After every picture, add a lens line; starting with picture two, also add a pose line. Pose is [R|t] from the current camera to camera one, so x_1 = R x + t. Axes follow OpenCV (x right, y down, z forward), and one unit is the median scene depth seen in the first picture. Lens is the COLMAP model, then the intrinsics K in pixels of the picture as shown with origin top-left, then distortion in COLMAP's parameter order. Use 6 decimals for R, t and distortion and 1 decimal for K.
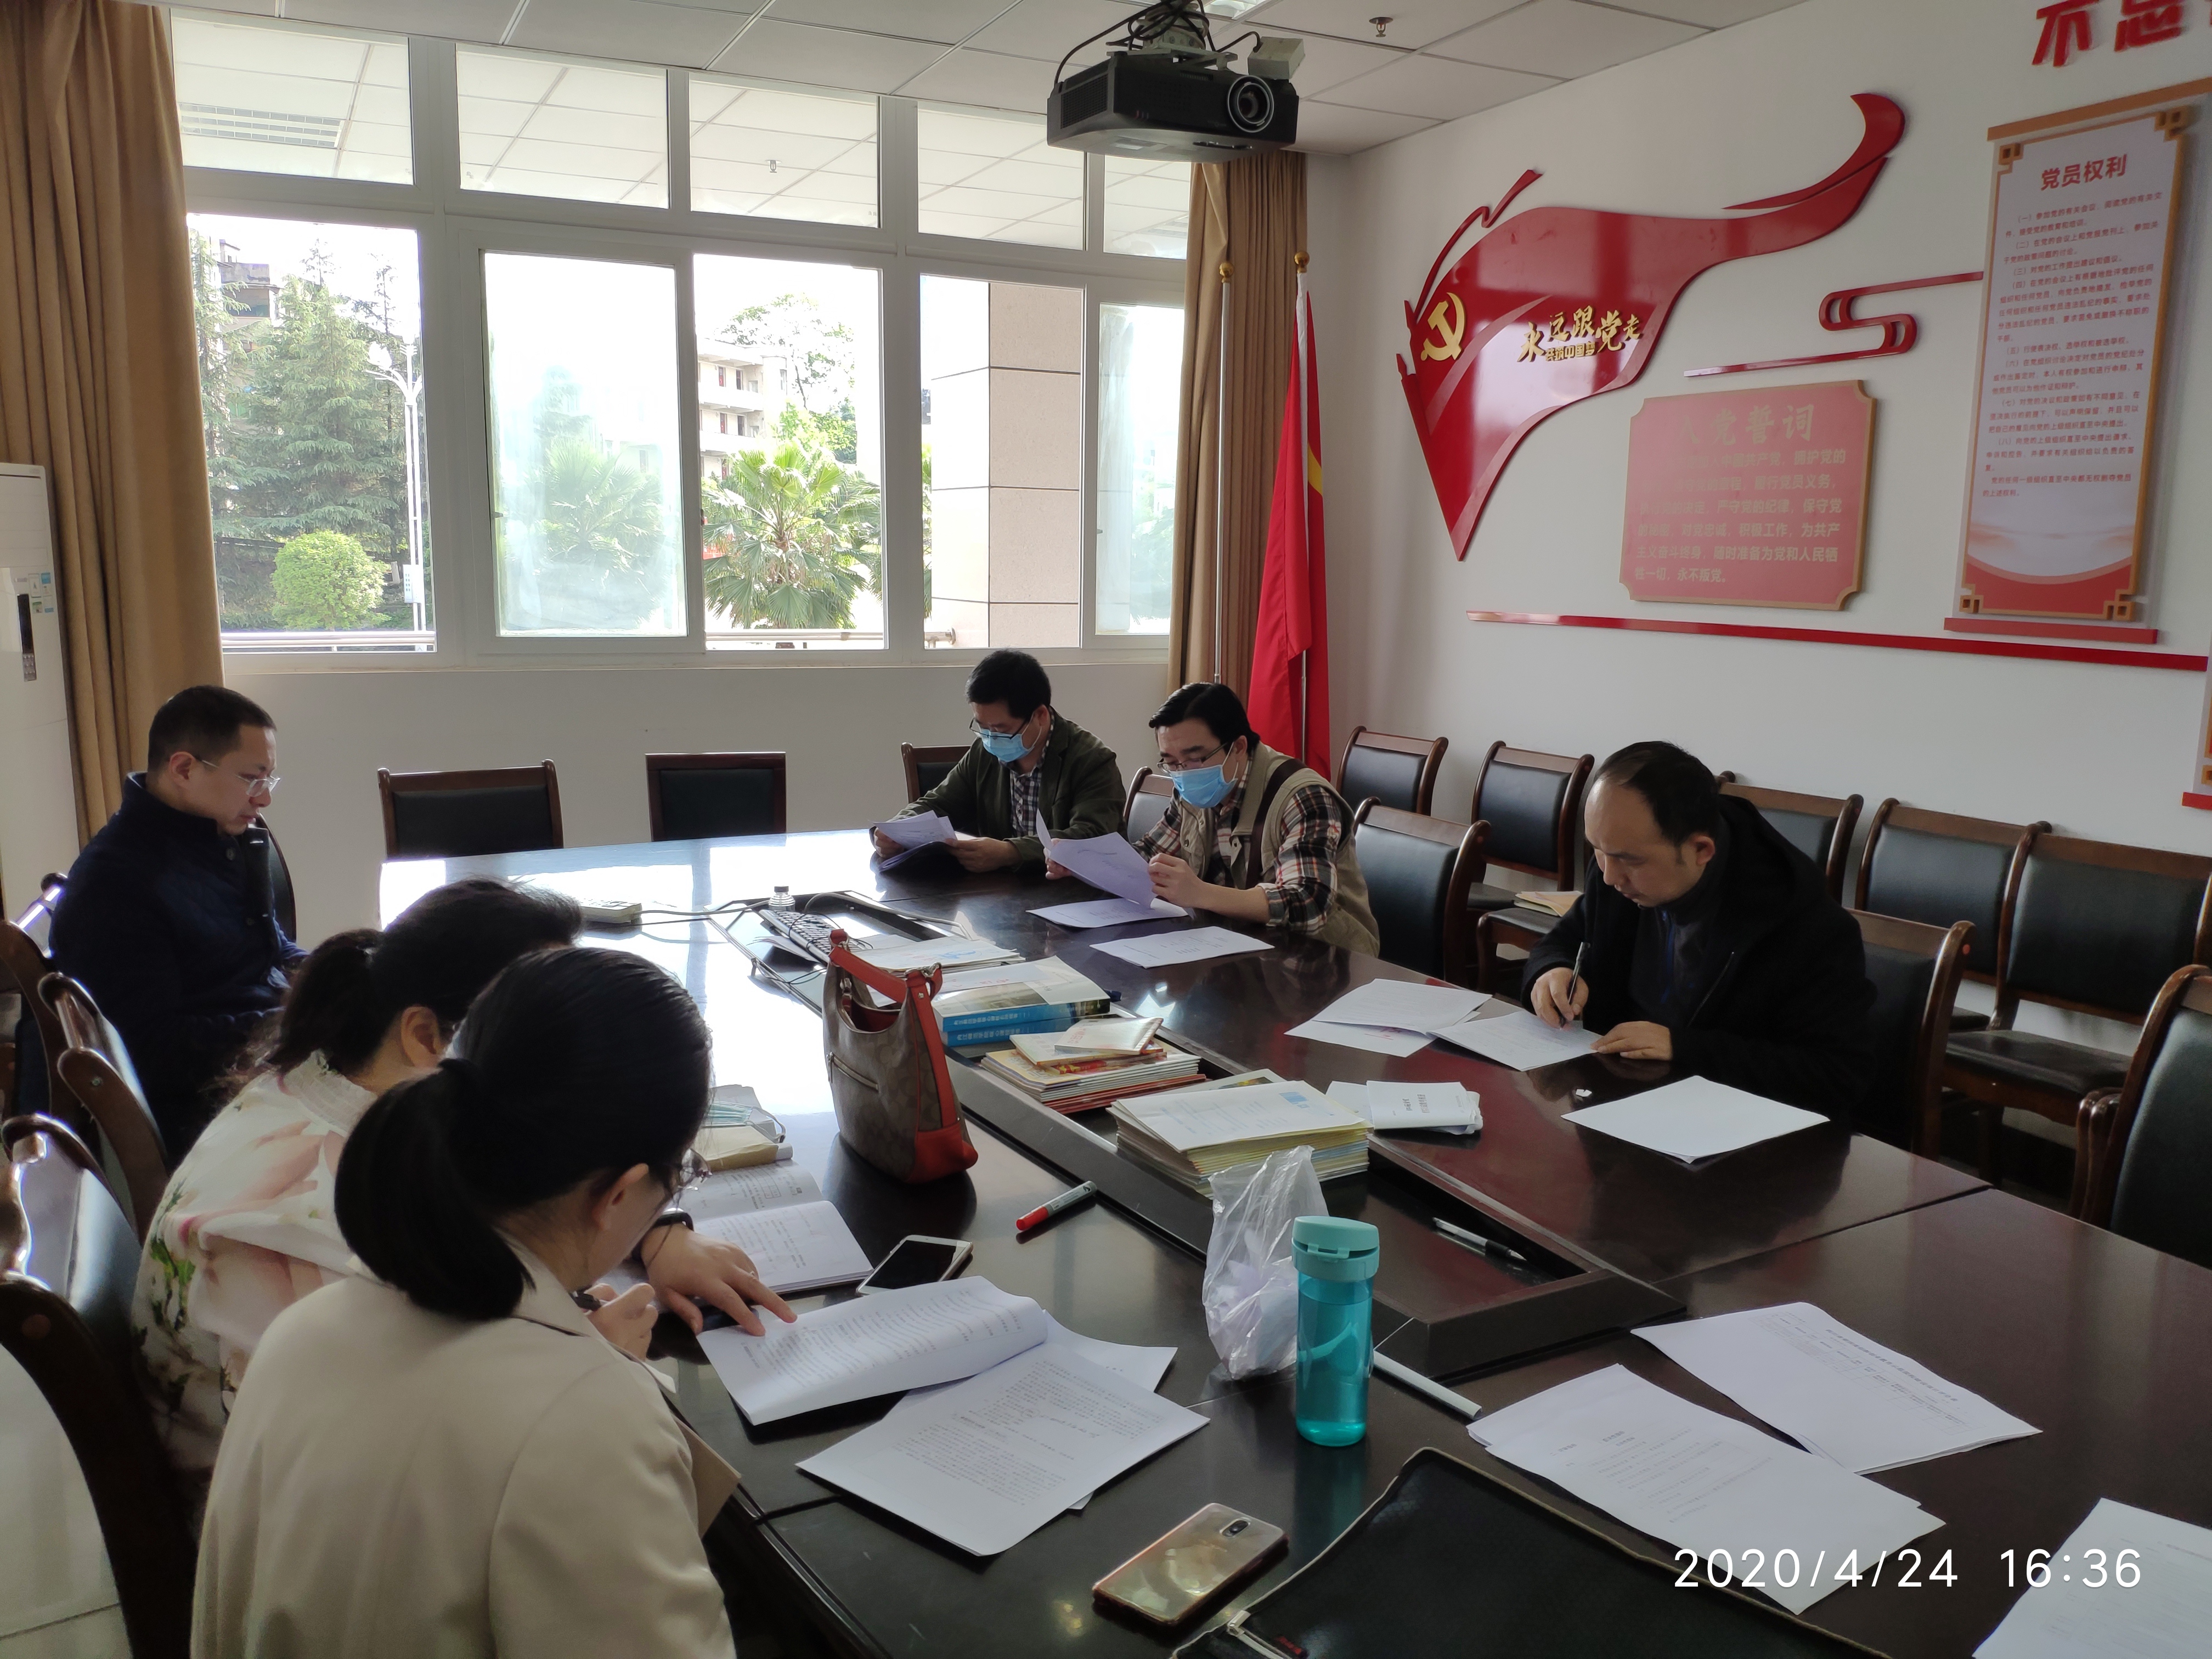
lens RADIAL K [[1749.2, 0, 1098.6], [0, 1749.2, 832.7], [0, 0, 1]] dist [-0.016864, -0.006167]
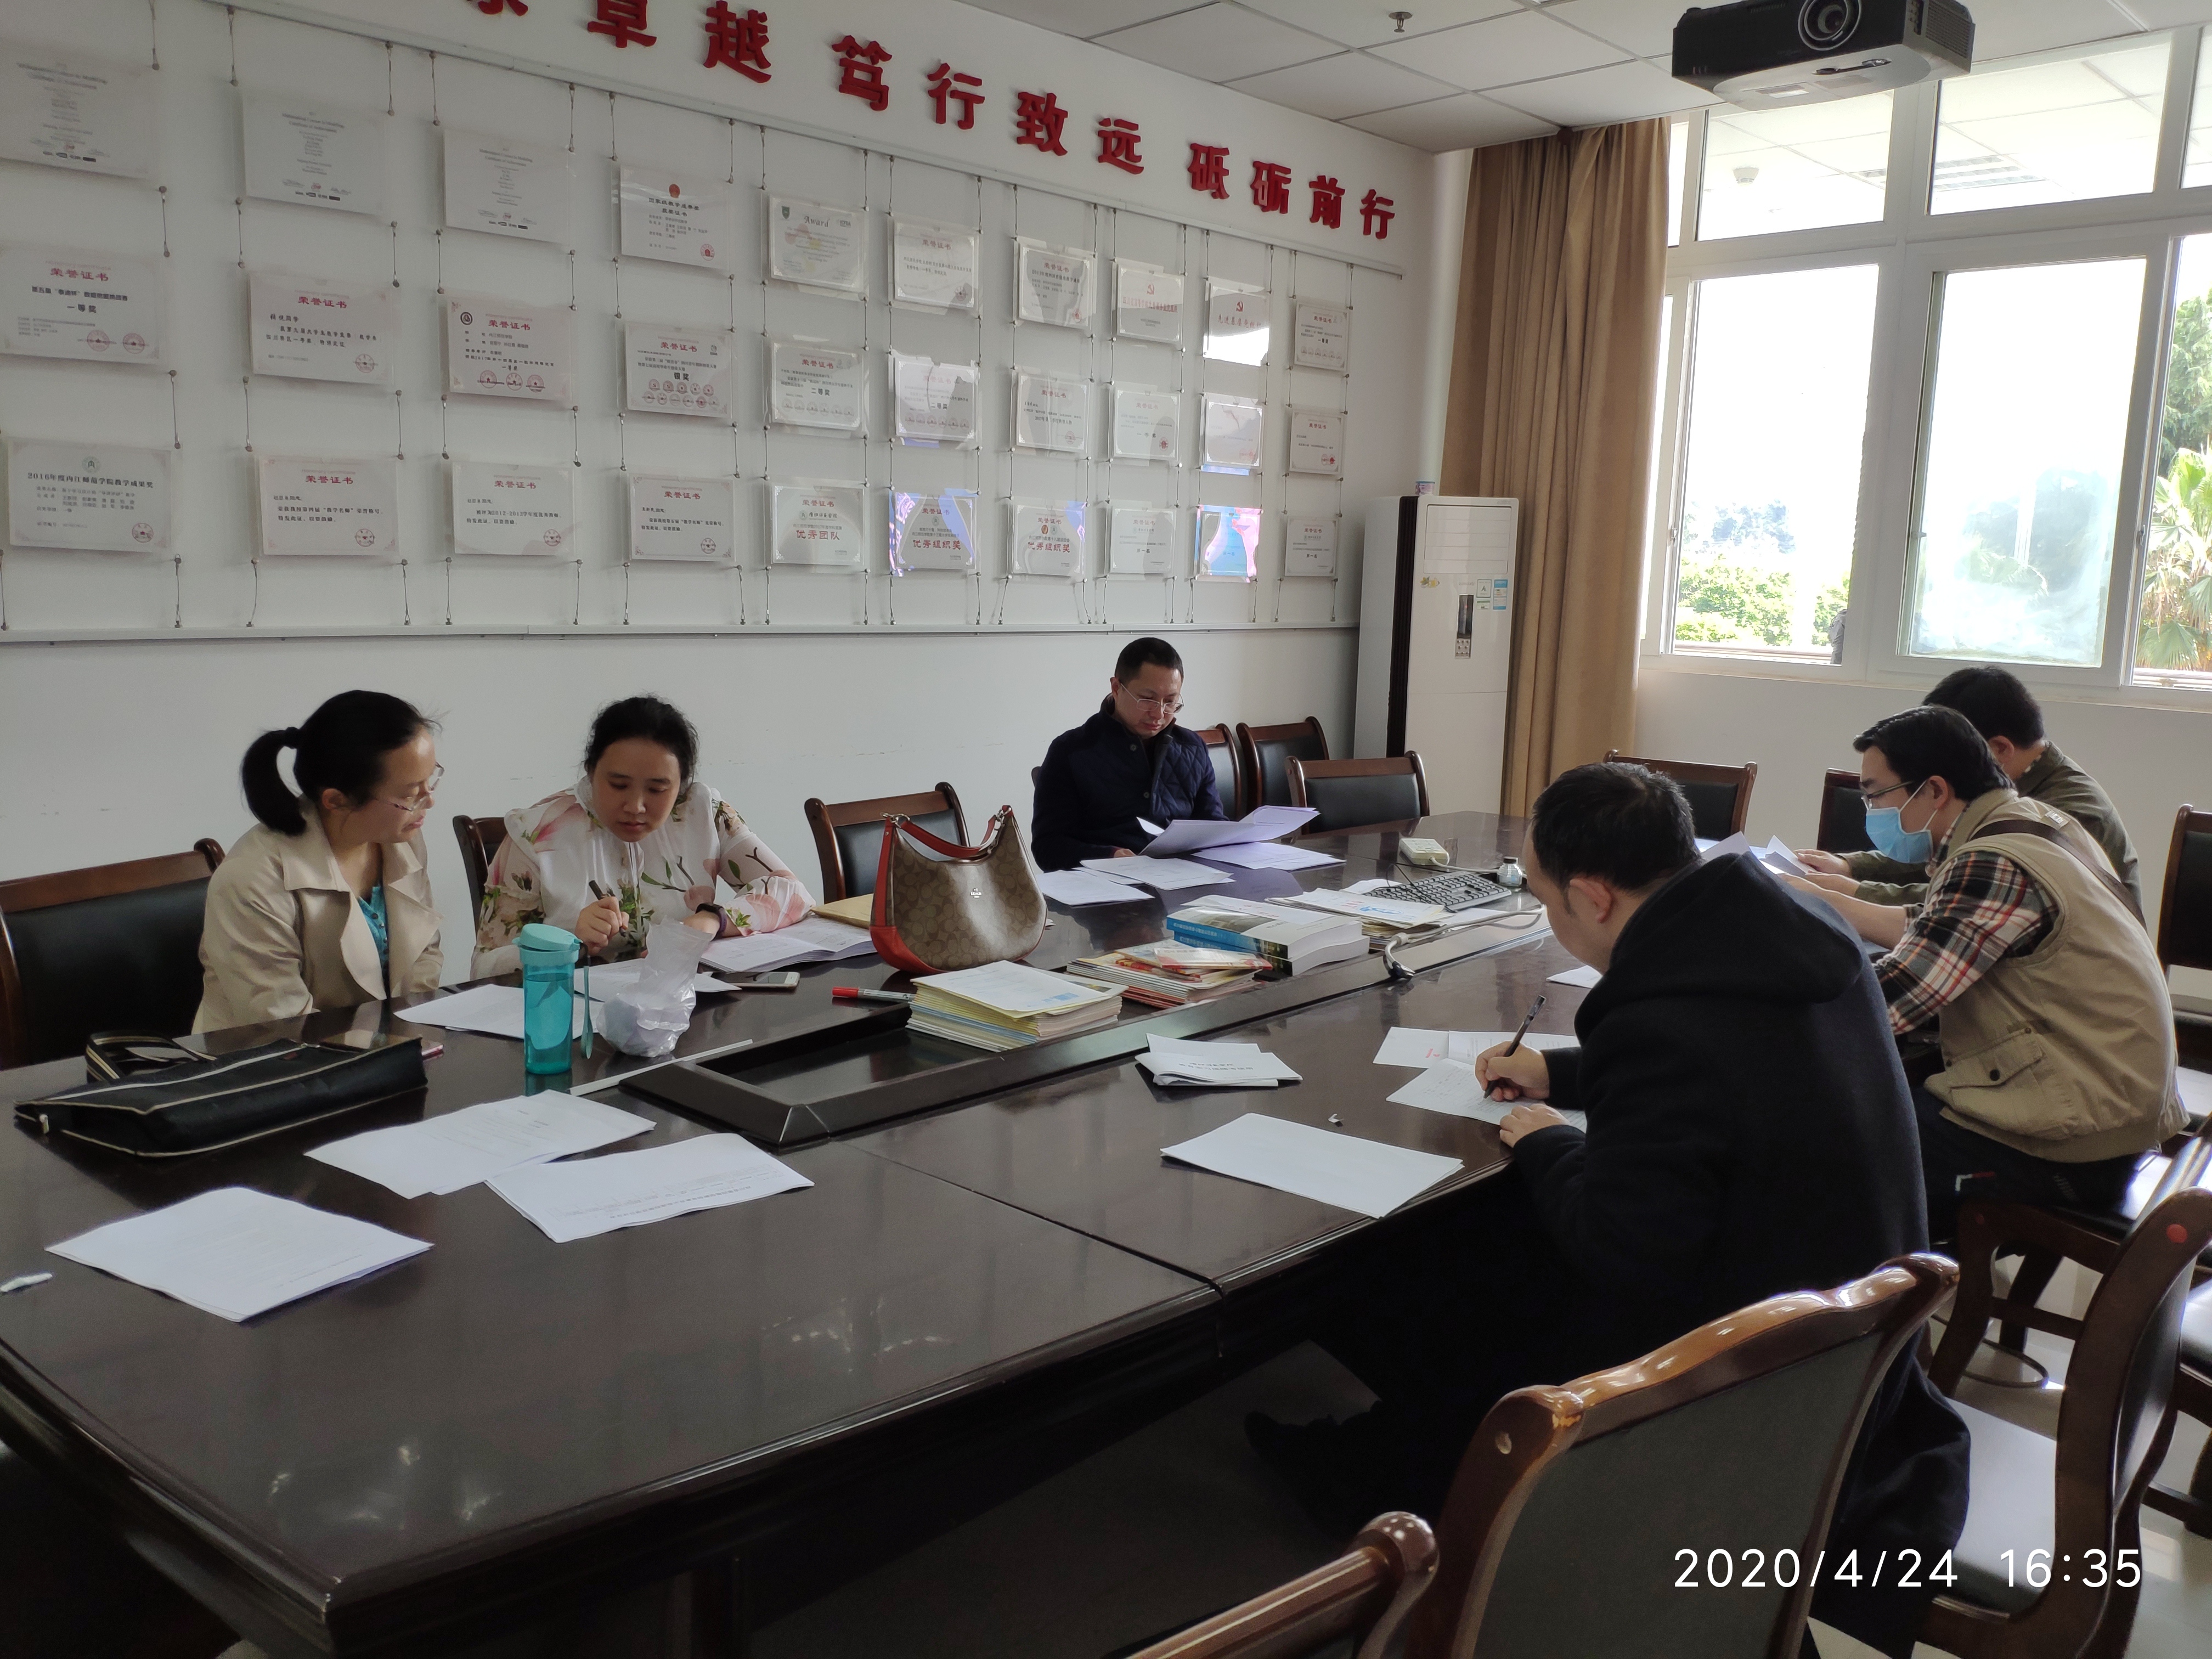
lens RADIAL K [[1749.2, 0, 1097.8], [0, 1749.2, 833.2], [0, 0, 1]] dist [-0.016864, -0.006167]
pose [[0.322133, 0.141635, -0.936039, 0.481388], [-0.170211, 0.981298, 0.089906, -0.024750], [0.931267, 0.130363, 0.340217, 0.253151]]
